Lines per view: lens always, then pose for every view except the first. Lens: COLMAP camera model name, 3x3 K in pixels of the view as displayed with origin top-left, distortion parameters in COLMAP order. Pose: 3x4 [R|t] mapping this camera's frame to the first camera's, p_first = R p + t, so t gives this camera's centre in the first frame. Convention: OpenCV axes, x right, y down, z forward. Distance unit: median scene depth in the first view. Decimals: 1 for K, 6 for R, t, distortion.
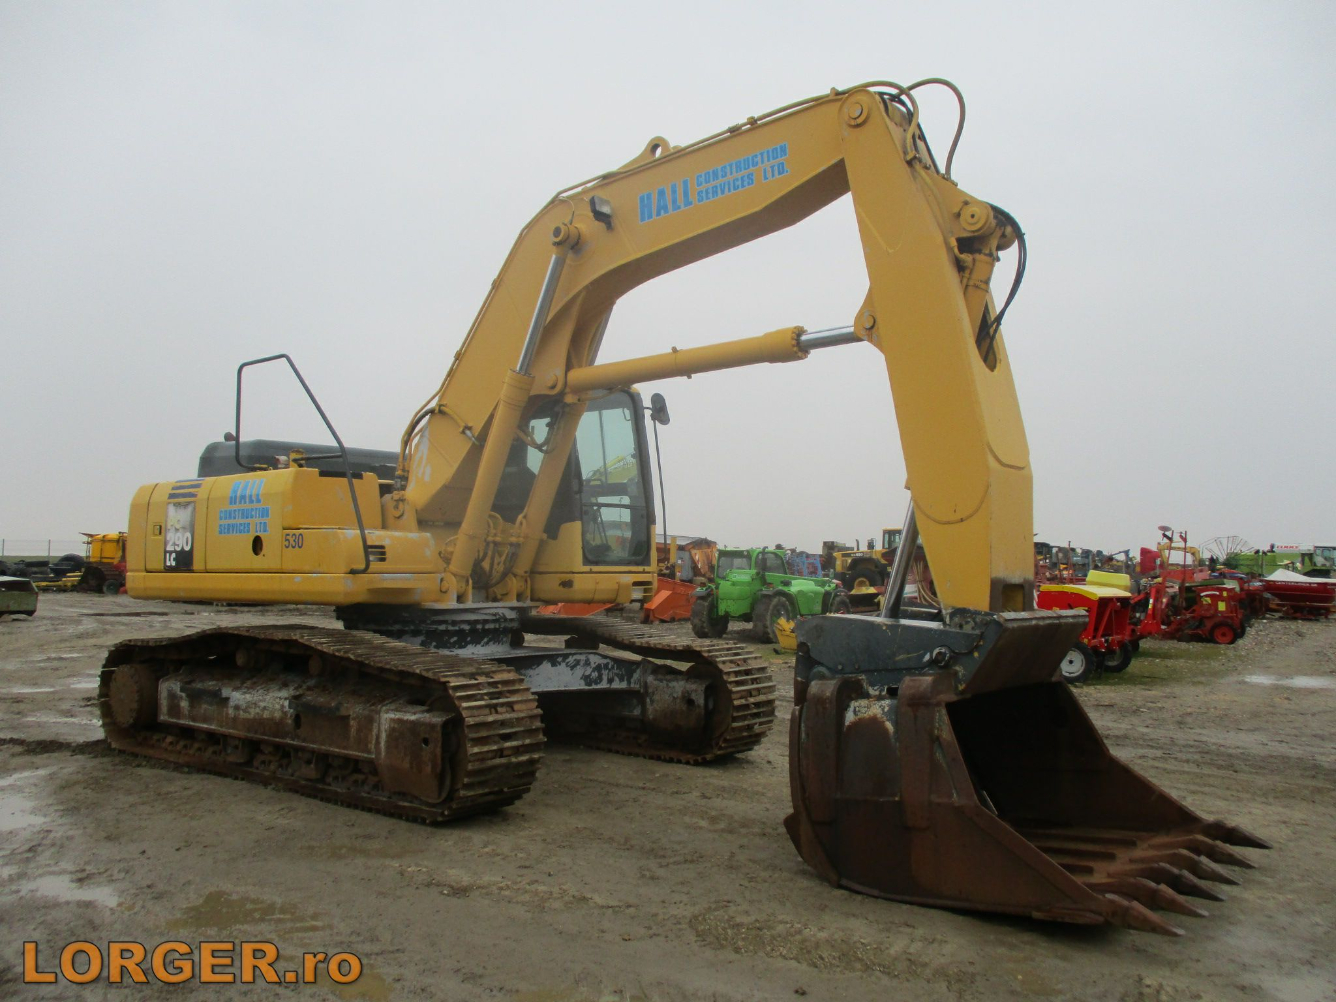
lens RADIAL K [[1126.9, 0, 668.0], [0, 1126.9, 501.0], [0, 0, 1]] dist [-0.010319, -0.012141]
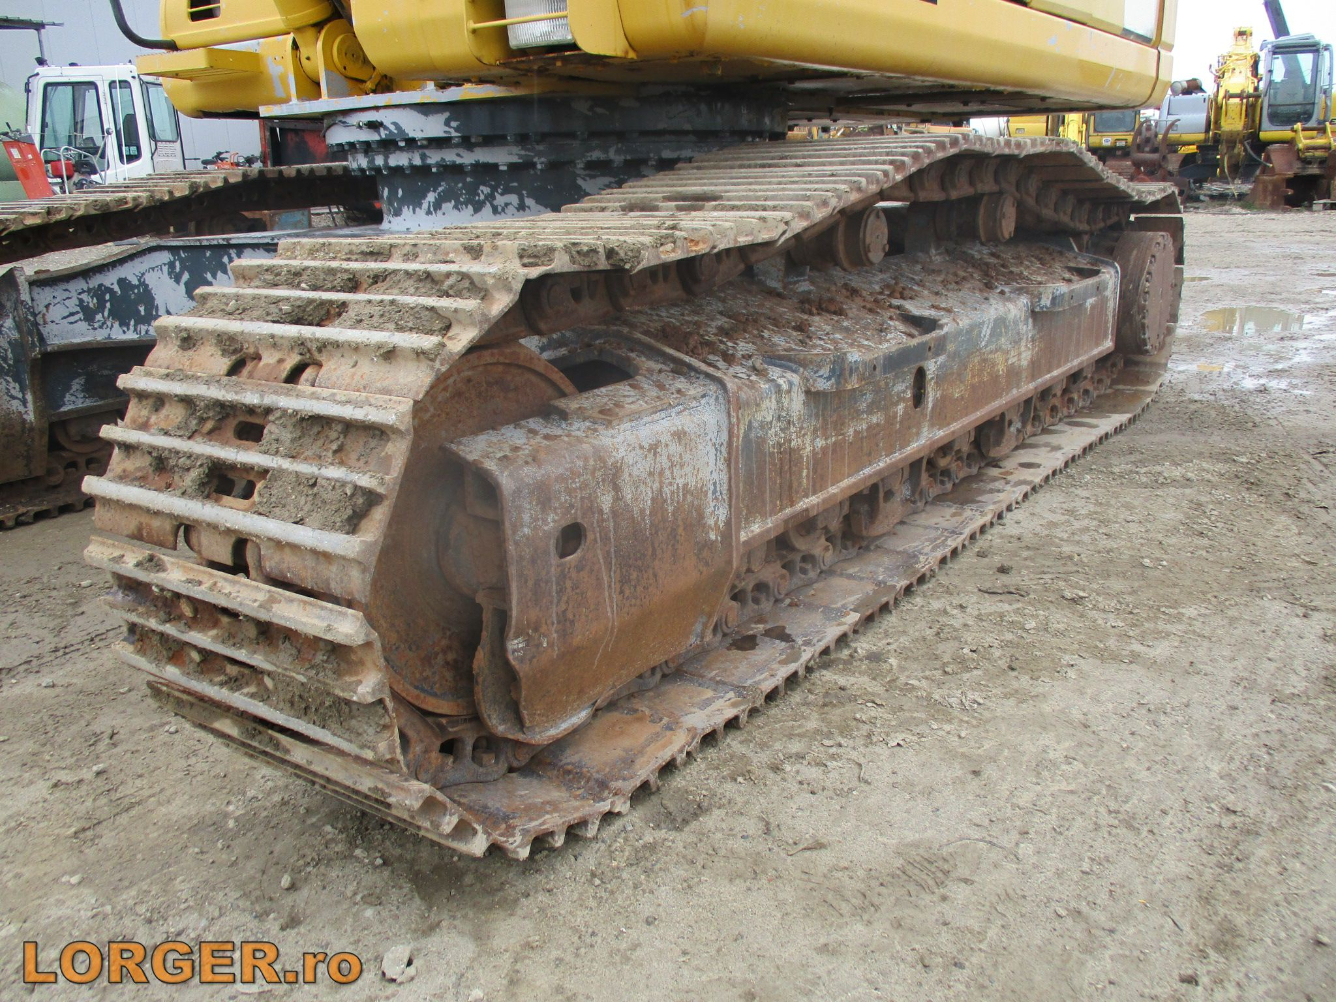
lens RADIAL K [[1126.9, 0, 668.0], [0, 1126.9, 501.0], [0, 0, 1]] dist [-0.010319, -0.012141]
pose [[0.091555, 0.265047, -0.959879, 0.269452], [0.075224, 0.959332, 0.272071, 0.134953], [0.992955, -0.097115, 0.067894, 1.133299]]
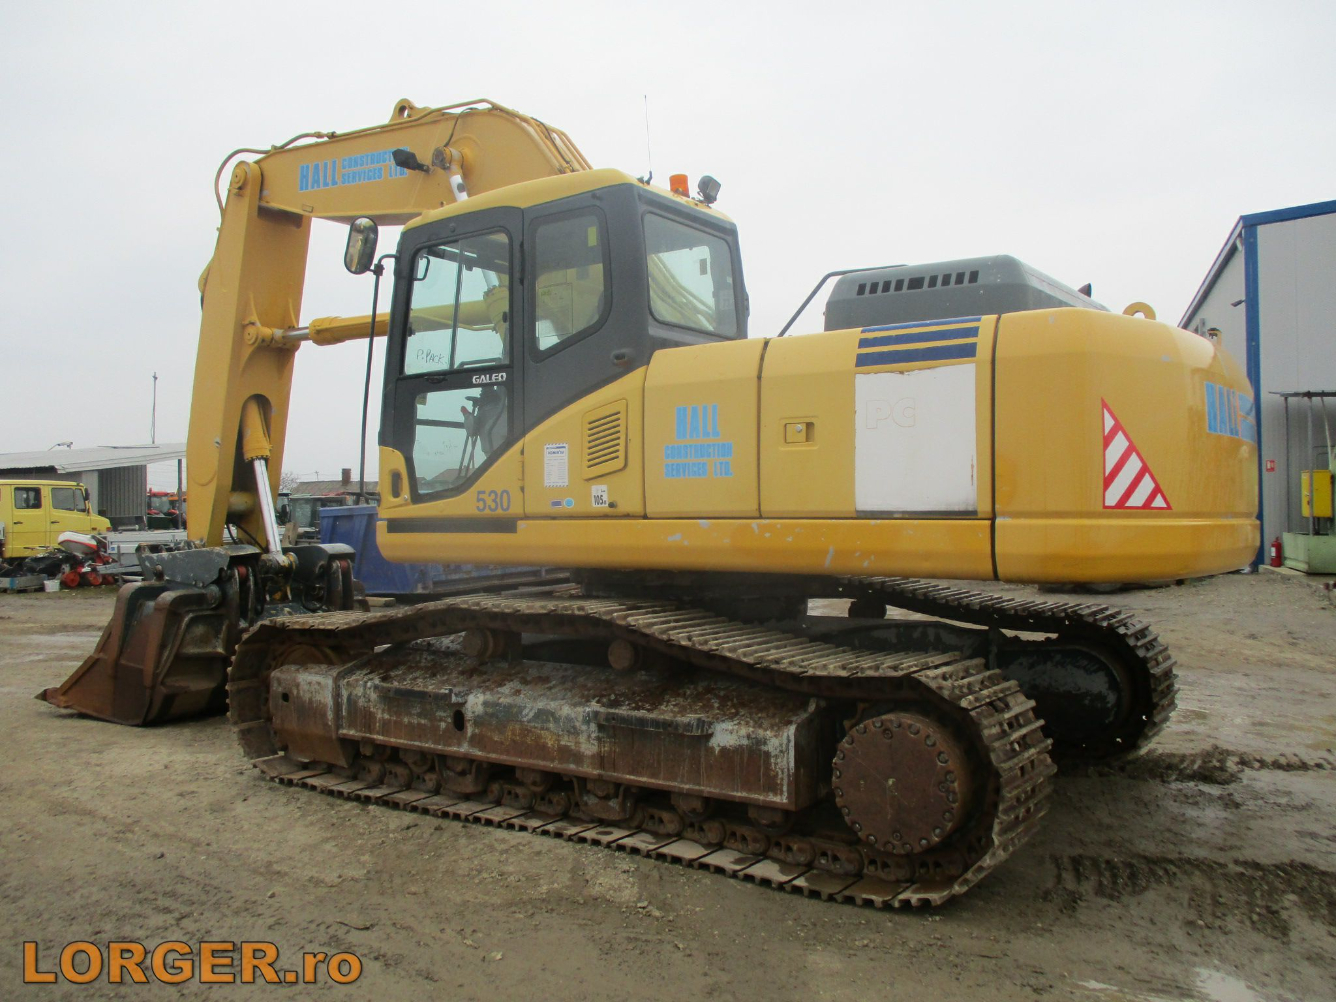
lens RADIAL K [[1126.9, 0, 668.0], [0, 1126.9, 501.0], [0, 0, 1]] dist [-0.010319, -0.012141]
pose [[-0.996720, -0.001747, -0.080907, -0.147215], [0.003035, 0.998257, -0.058939, 0.108359], [0.080869, -0.058991, -0.994978, 1.957946]]
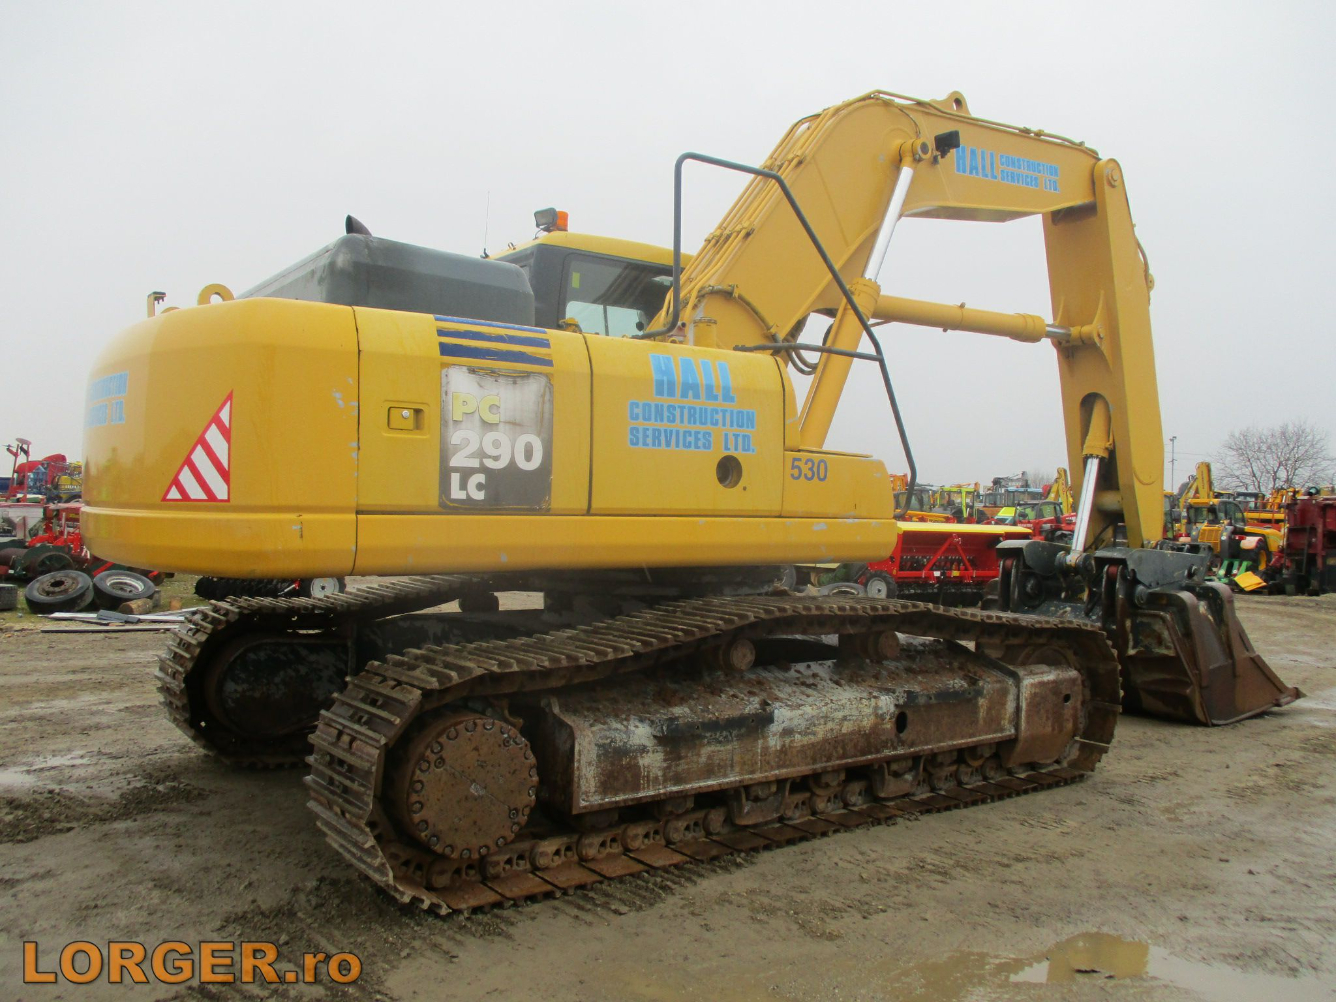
lens RADIAL K [[1126.9, 0, 668.0], [0, 1126.9, 501.0], [0, 0, 1]] dist [-0.010319, -0.012141]
pose [[0.243913, 0.003715, 0.969790, -1.018356], [-0.079947, 0.996666, 0.016289, 0.050725], [-0.966496, -0.081505, 0.243397, 0.930302]]
